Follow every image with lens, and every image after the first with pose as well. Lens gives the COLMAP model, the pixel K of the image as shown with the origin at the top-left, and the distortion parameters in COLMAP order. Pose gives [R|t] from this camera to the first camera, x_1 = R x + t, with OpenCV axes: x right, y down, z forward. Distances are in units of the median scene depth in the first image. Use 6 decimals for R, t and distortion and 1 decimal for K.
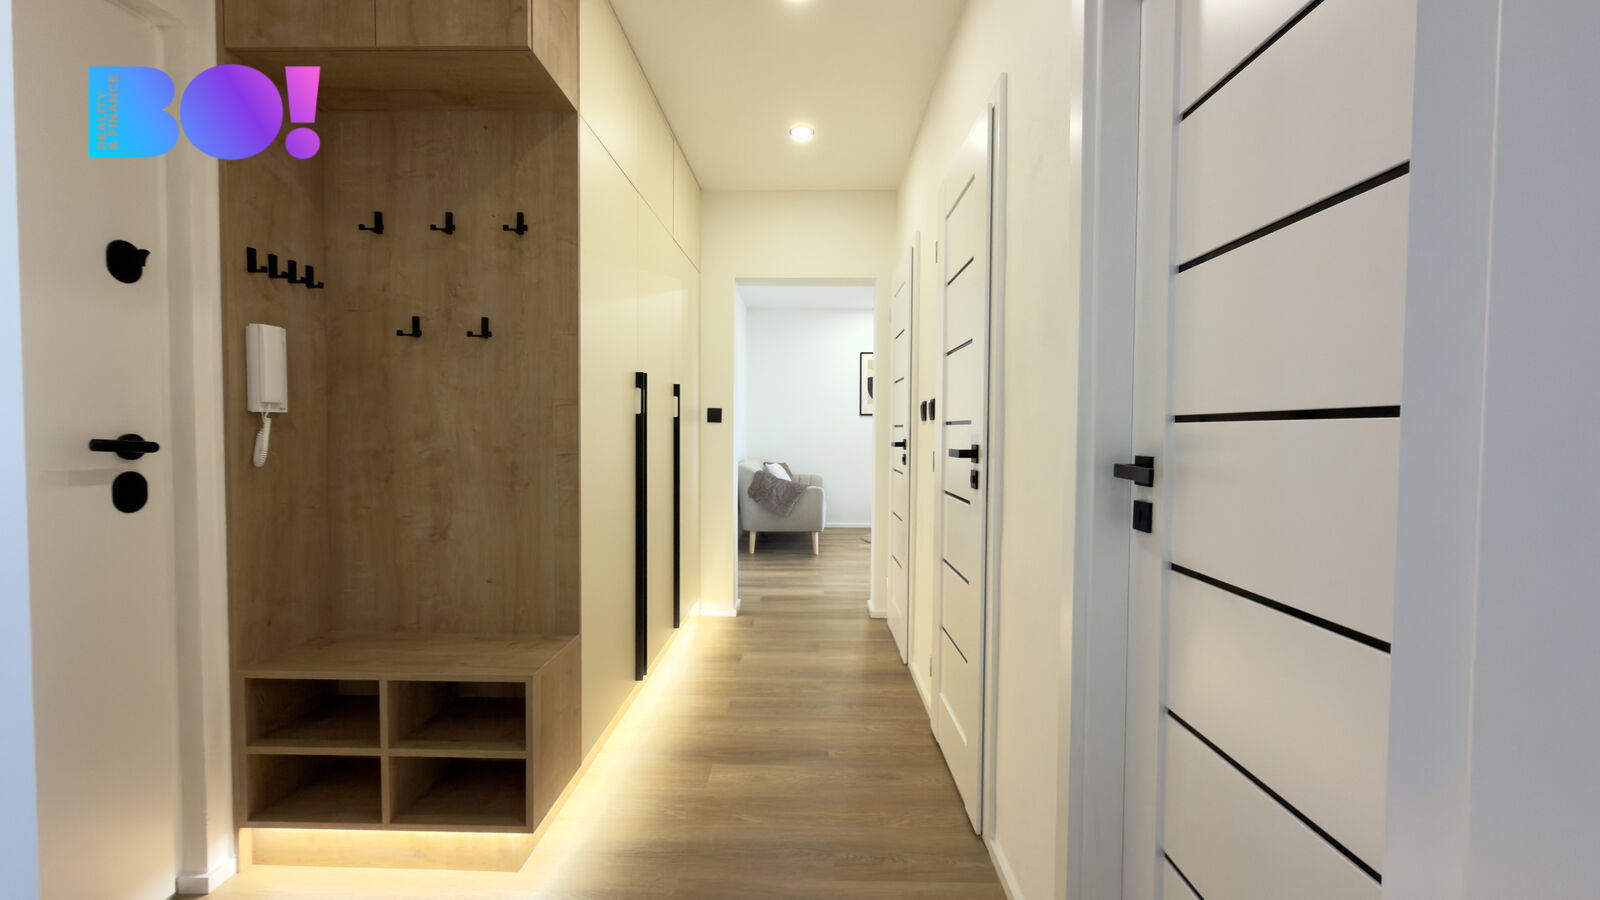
lens RADIAL K [[628.1, 0, 800.0], [0, 628.1, 450.0], [0, 0, 1]] dist [-0.000082, 0.000324]
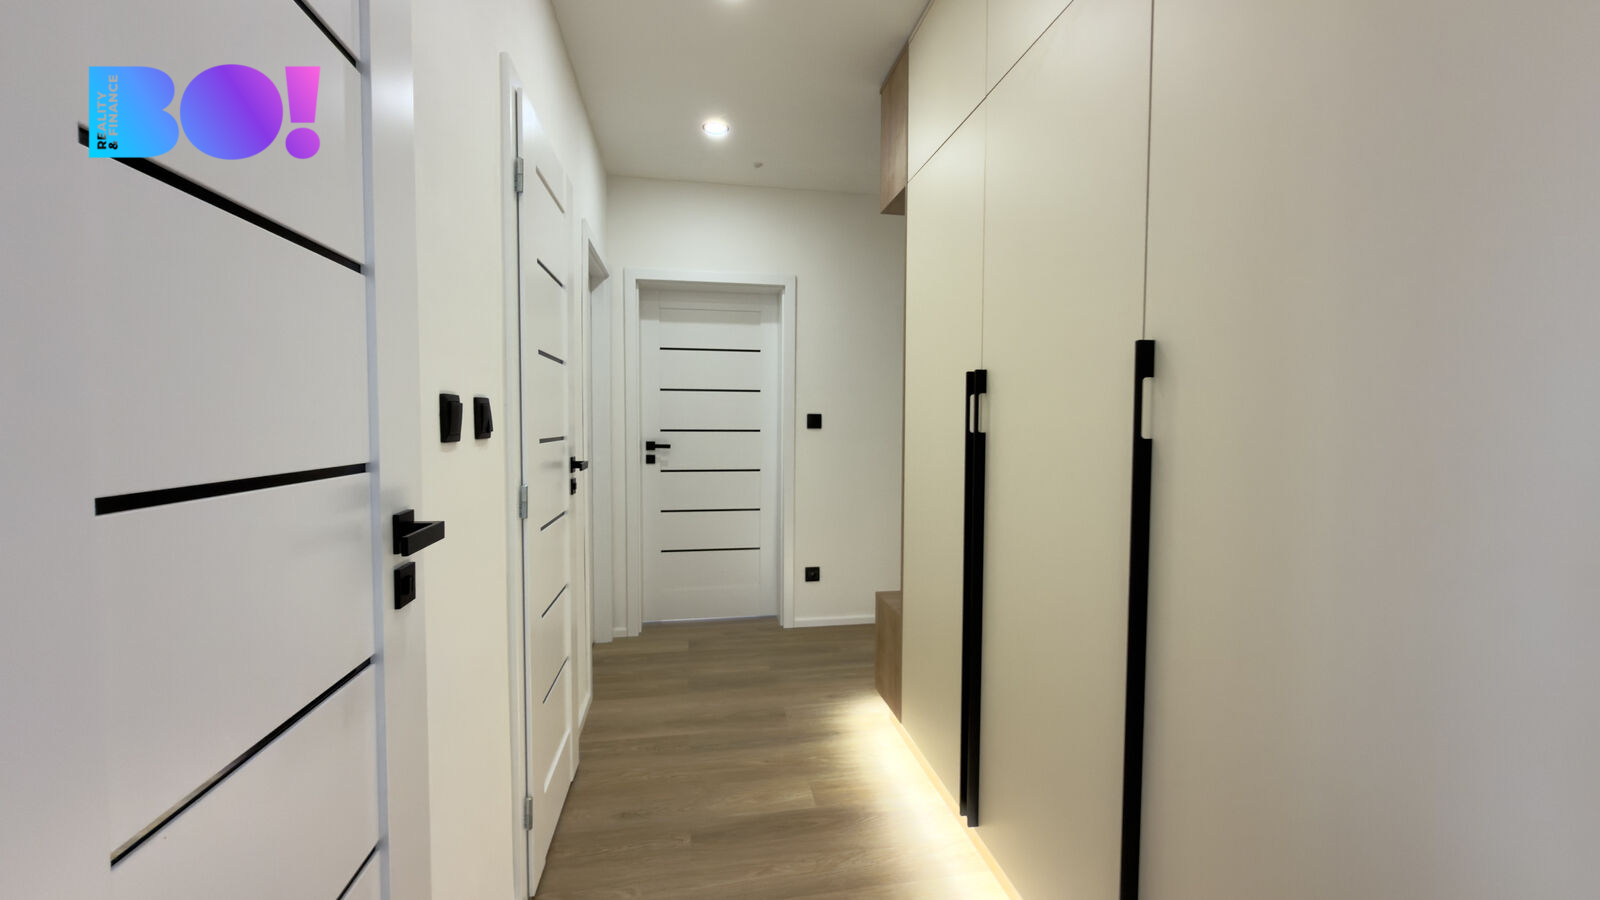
lens RADIAL K [[628.1, 0, 800.0], [0, 628.1, 450.0], [0, 0, 1]] dist [-0.000082, 0.000324]
pose [[-0.981299, -0.003007, -0.192465, 0.077960], [-0.017448, 0.997151, 0.073382, -0.111291], [0.191696, 0.075368, -0.978556, 2.165572]]
